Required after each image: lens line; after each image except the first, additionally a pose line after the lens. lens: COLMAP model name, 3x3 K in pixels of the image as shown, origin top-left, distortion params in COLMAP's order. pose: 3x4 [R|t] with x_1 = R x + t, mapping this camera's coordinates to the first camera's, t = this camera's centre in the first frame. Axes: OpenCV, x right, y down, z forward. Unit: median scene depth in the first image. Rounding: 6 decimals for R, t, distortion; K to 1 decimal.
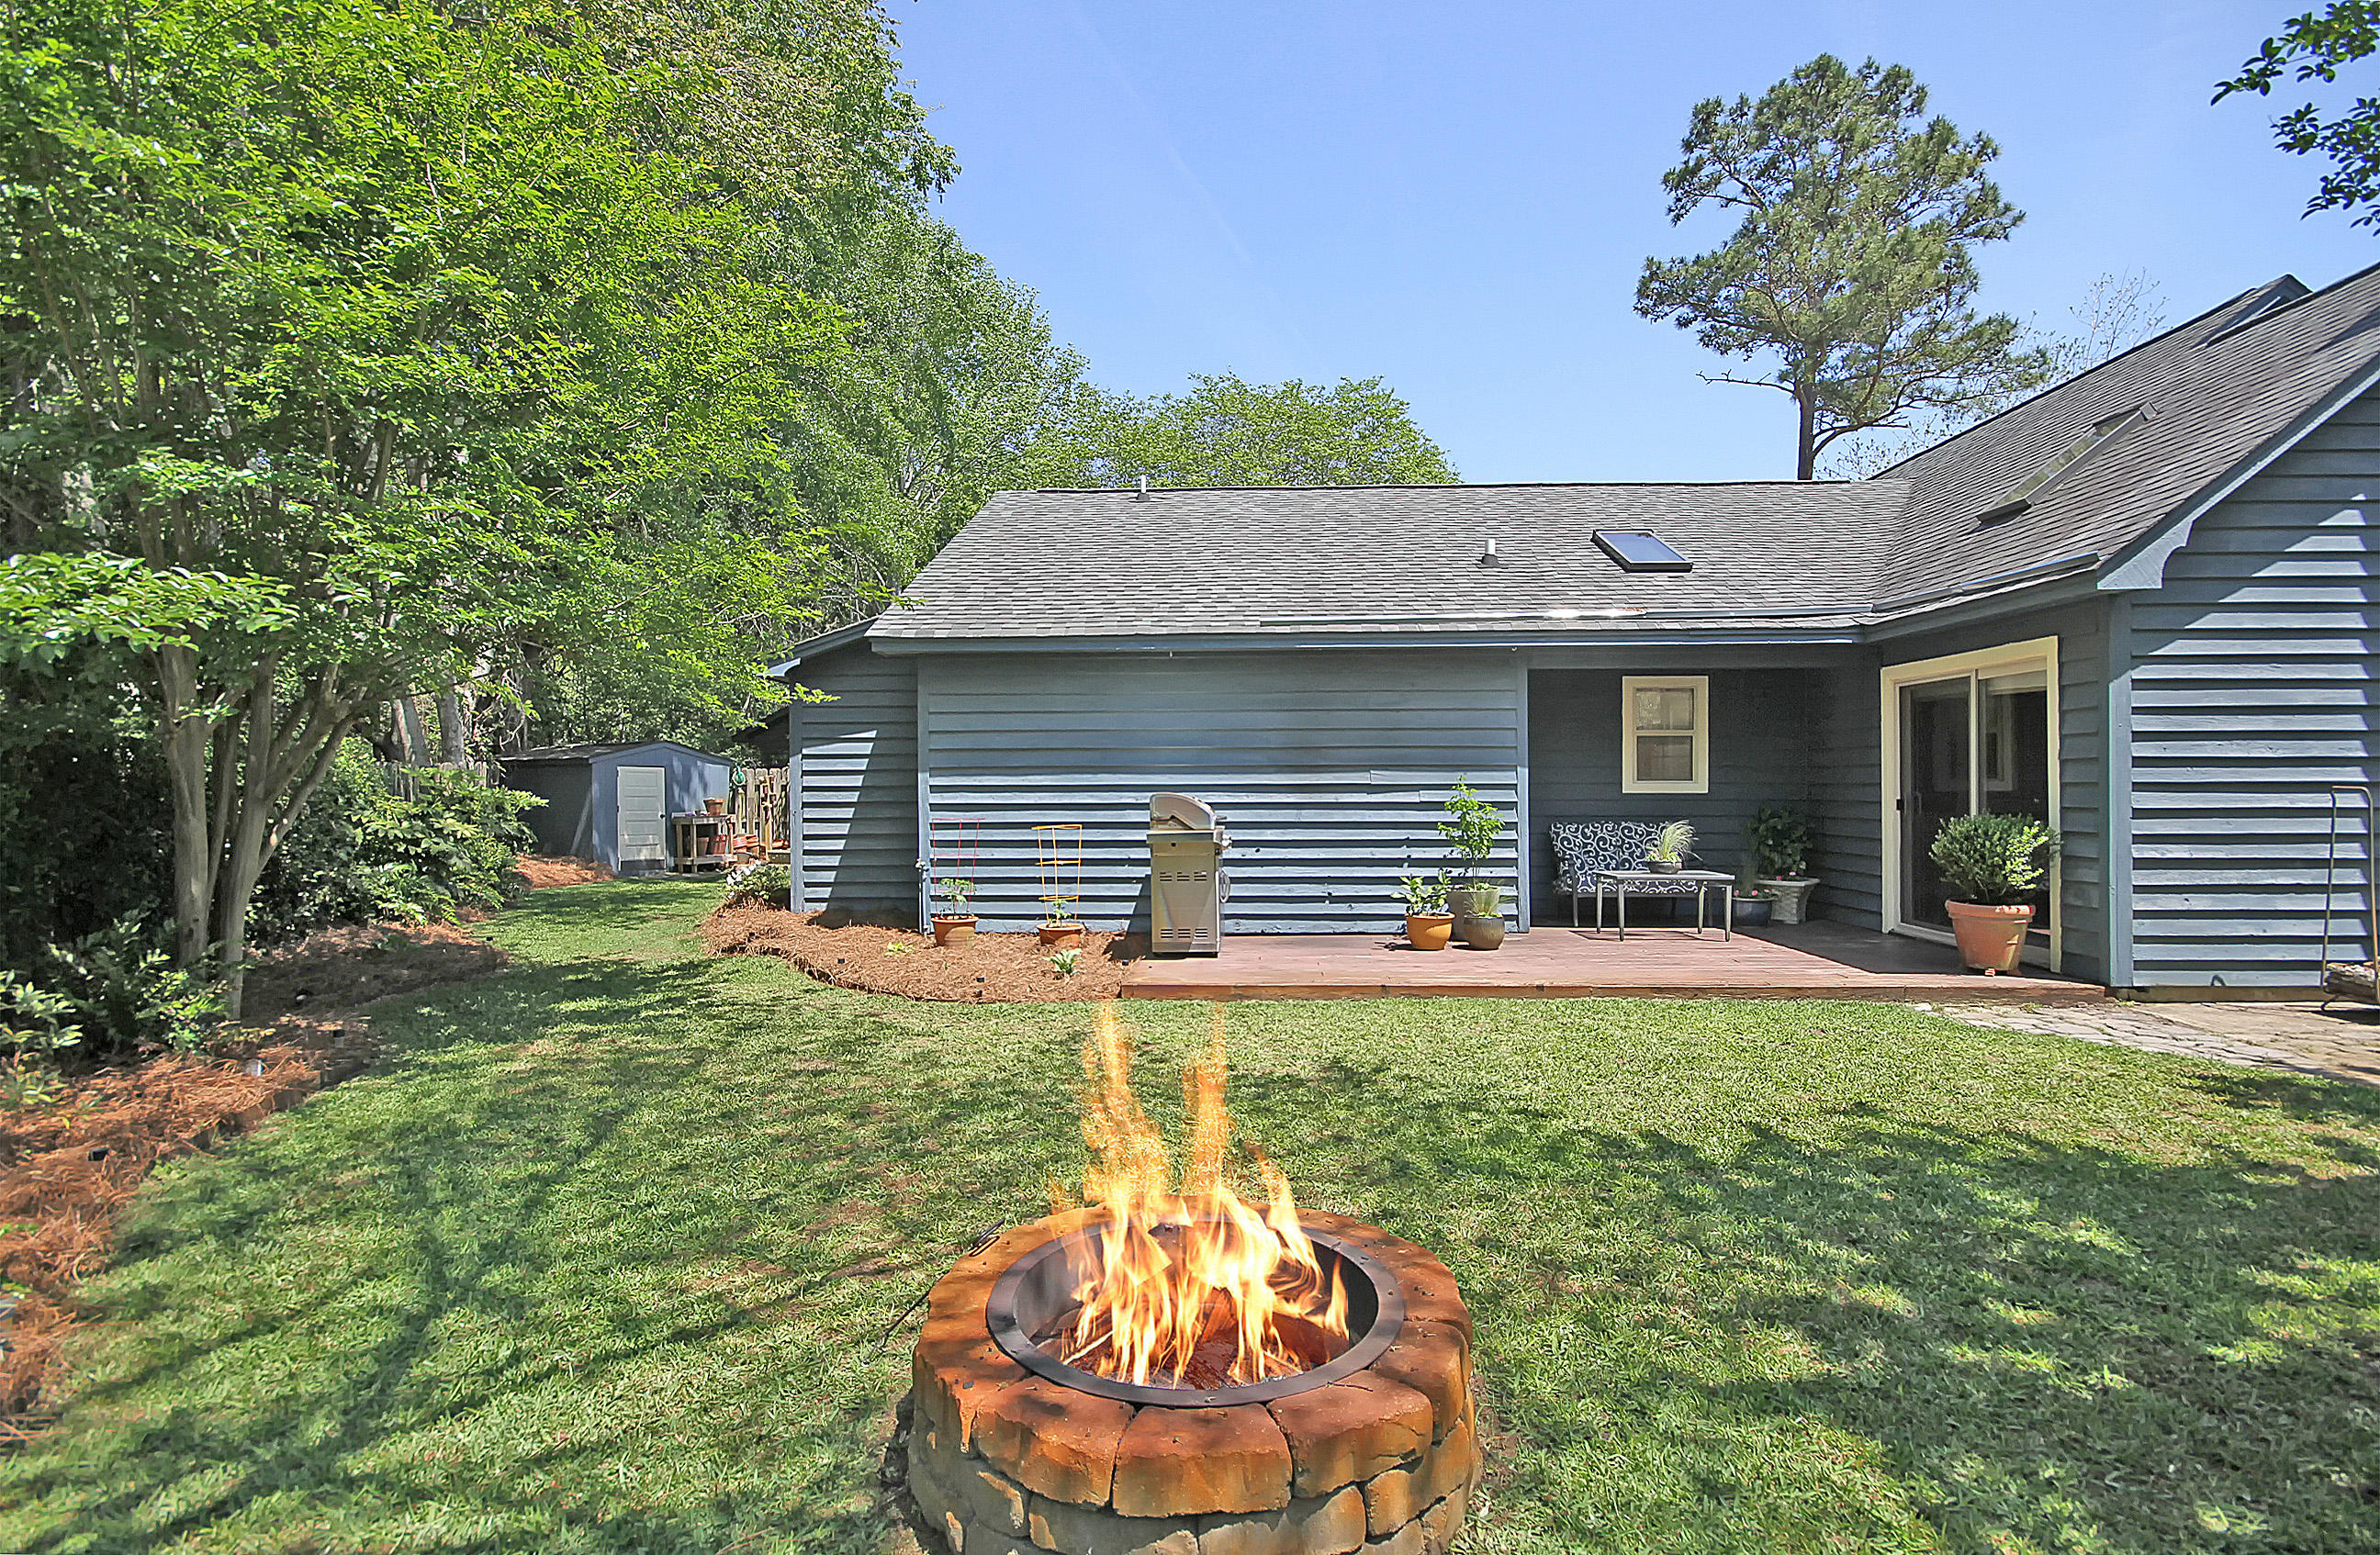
lens RADIAL K [[1136.5, 0, 1197.5], [0, 1136.5, 778.6], [0, 0, 1]] dist [-0.002230, -0.000358]
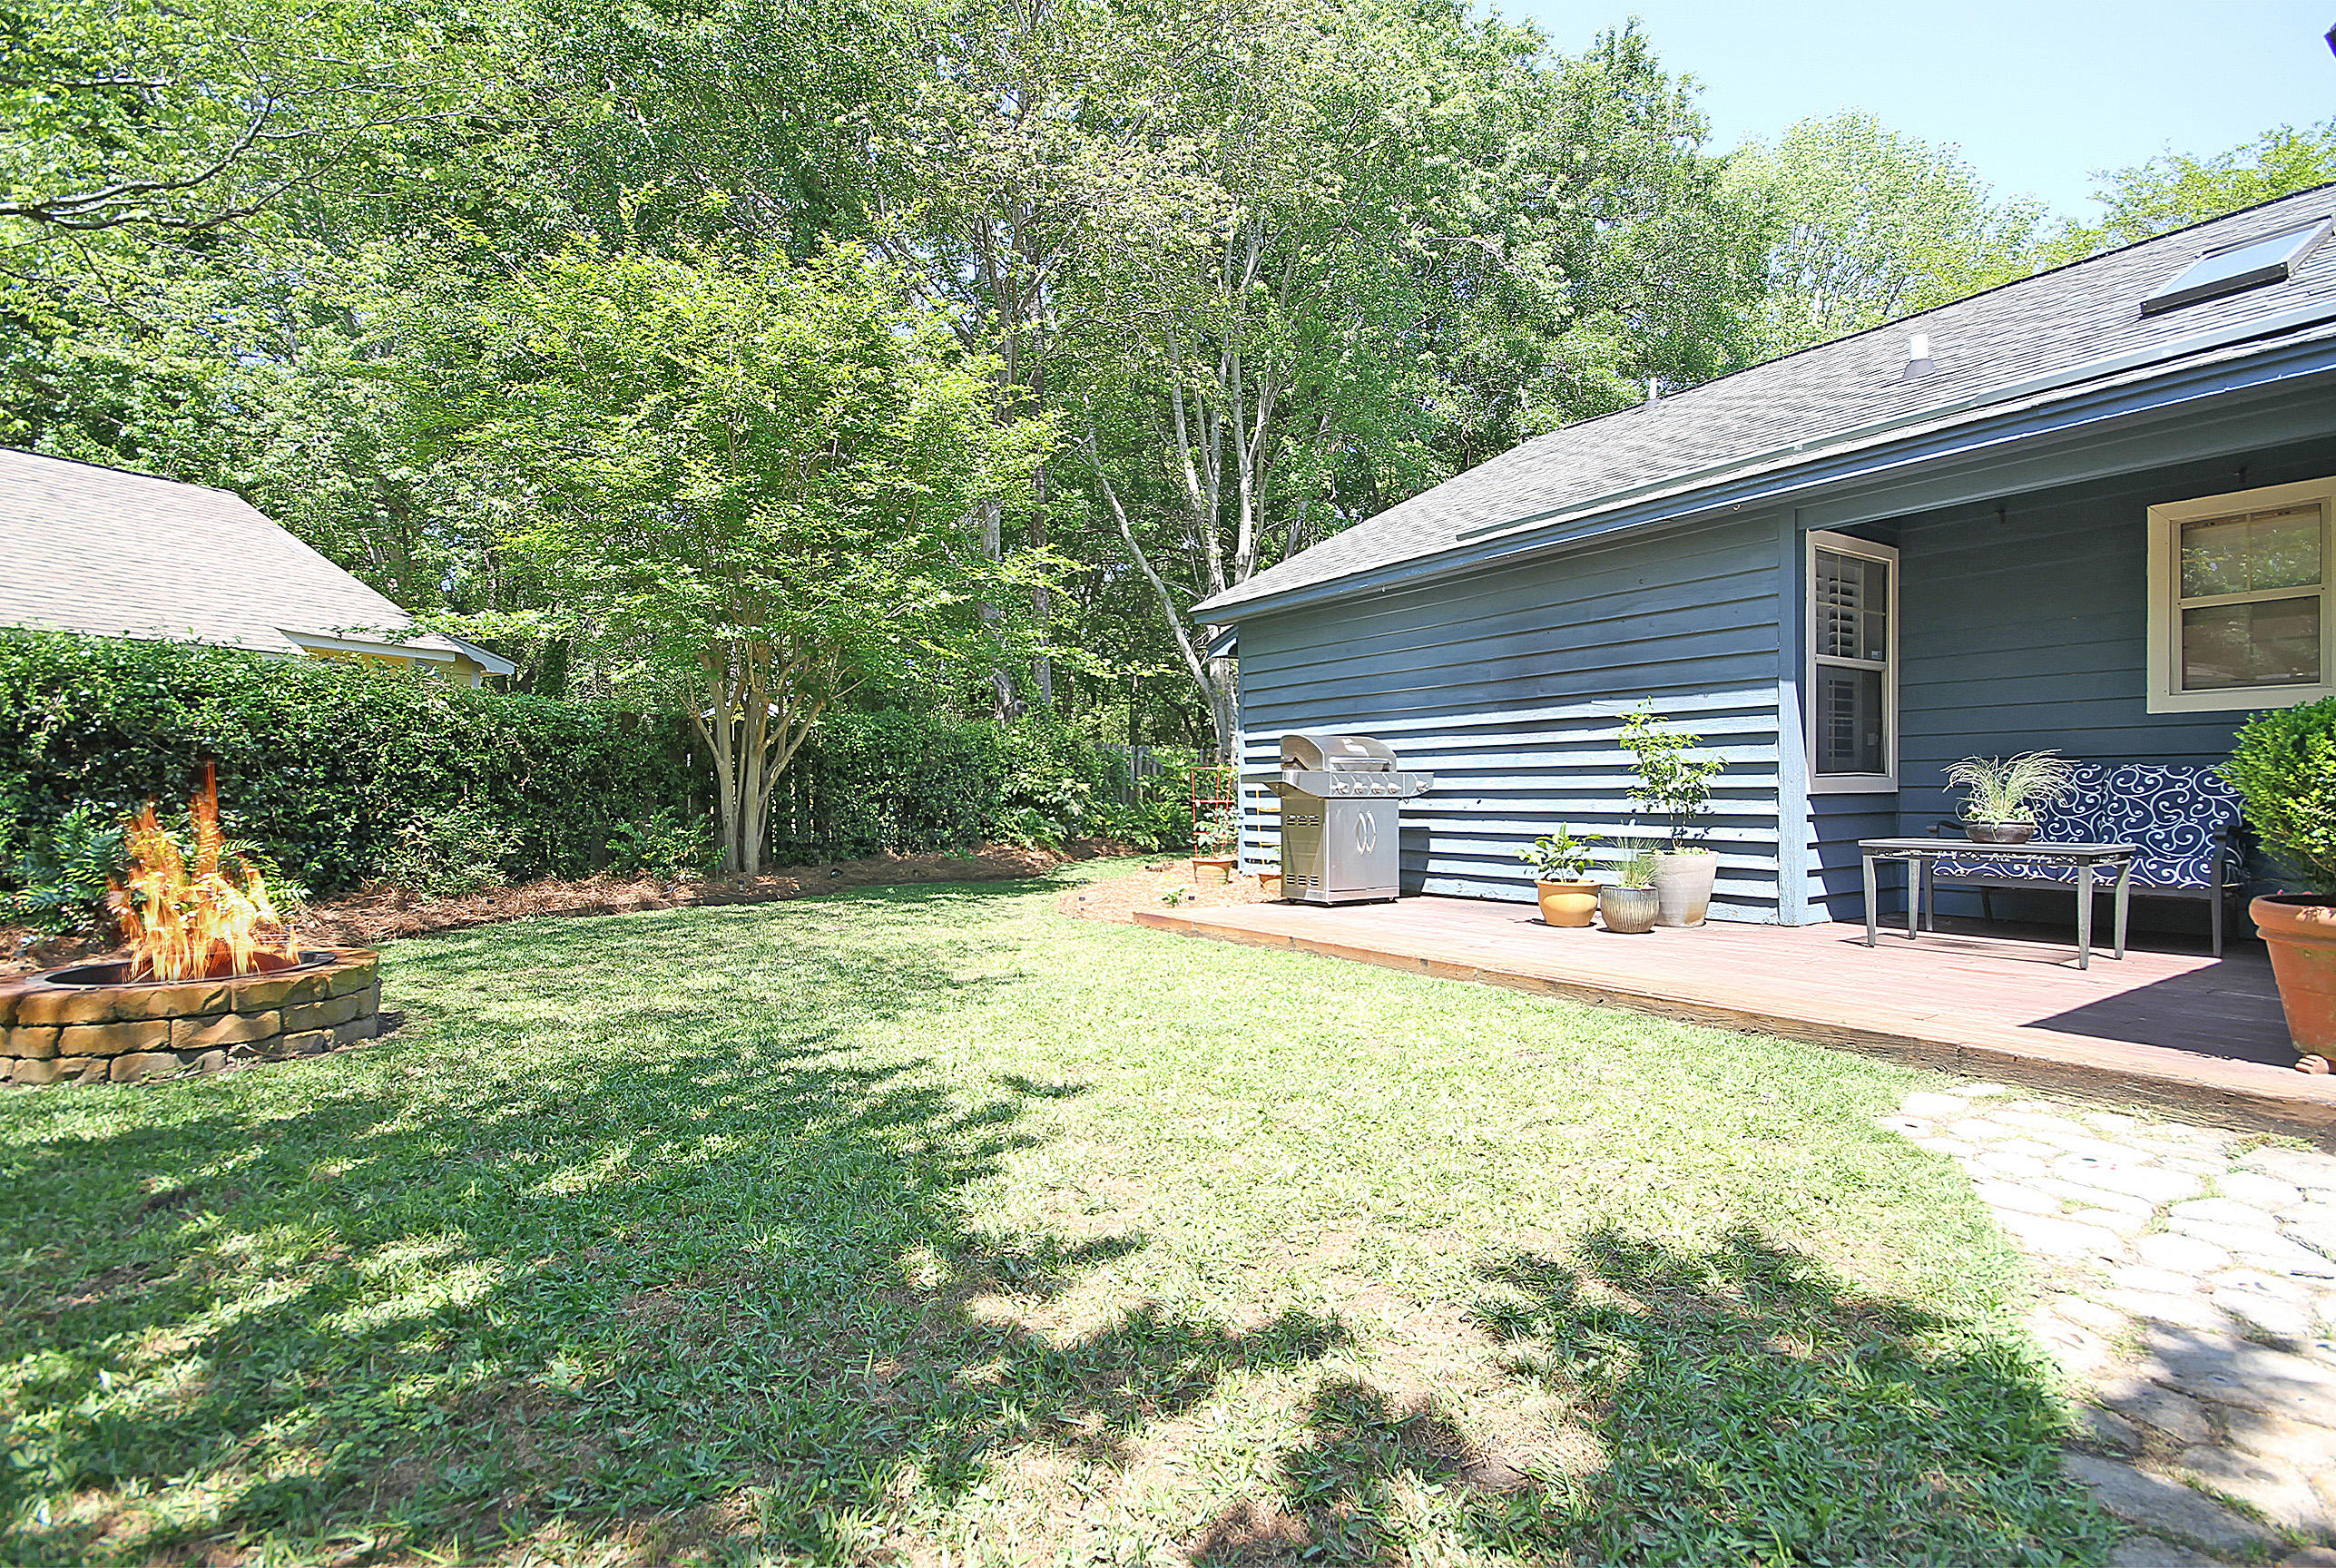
lens RADIAL K [[1109.8, 0, 1188.8], [0, 1109.8, 803.6], [0, 0, 1]] dist [0.005951, -0.008840]
pose [[0.594220, 0.007490, -0.804267, 0.601371], [0.010304, 0.999804, 0.016923, 0.048105], [0.804236, -0.018343, 0.594027, 0.323009]]
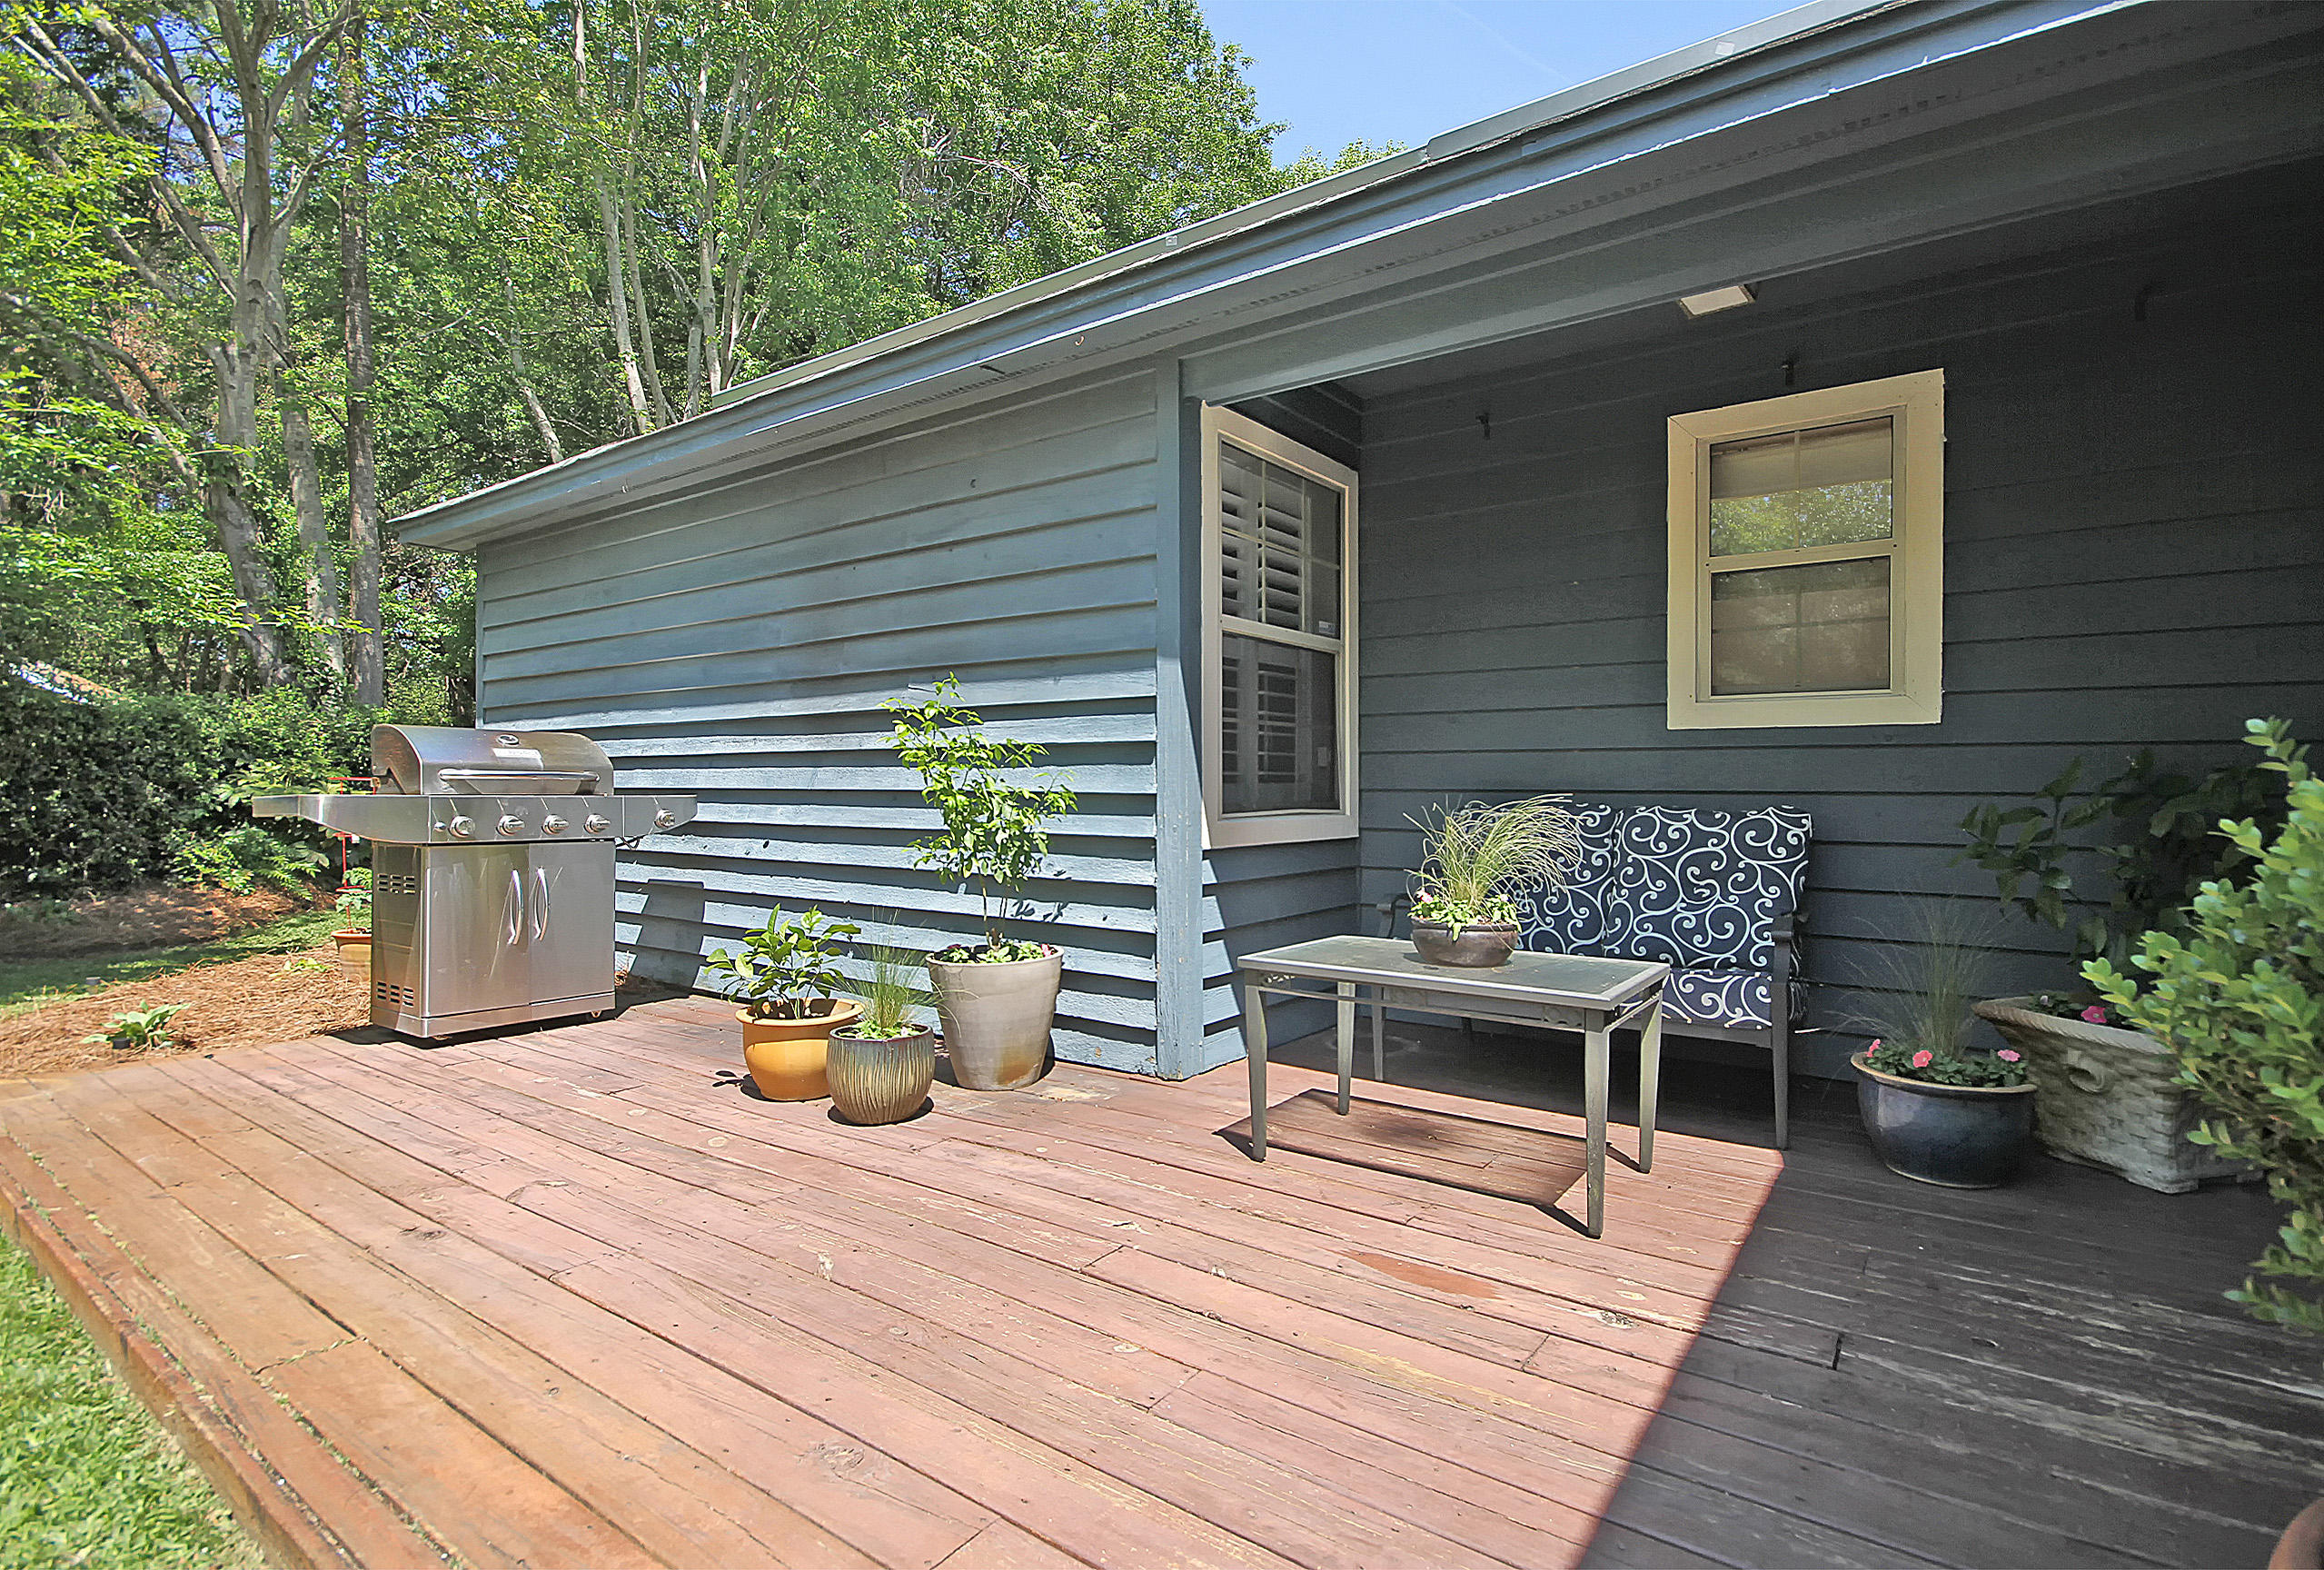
lens RADIAL K [[1104.2, 0, 1198.9], [0, 1104.2, 778.4], [0, 0, 1]] dist [0.005951, -0.008840]
pose [[0.833898, 0.001755, -0.551916, 0.501325], [-0.003238, 0.999993, -0.001712, 0.033109], [0.551910, 0.003214, 0.833898, 0.687230]]
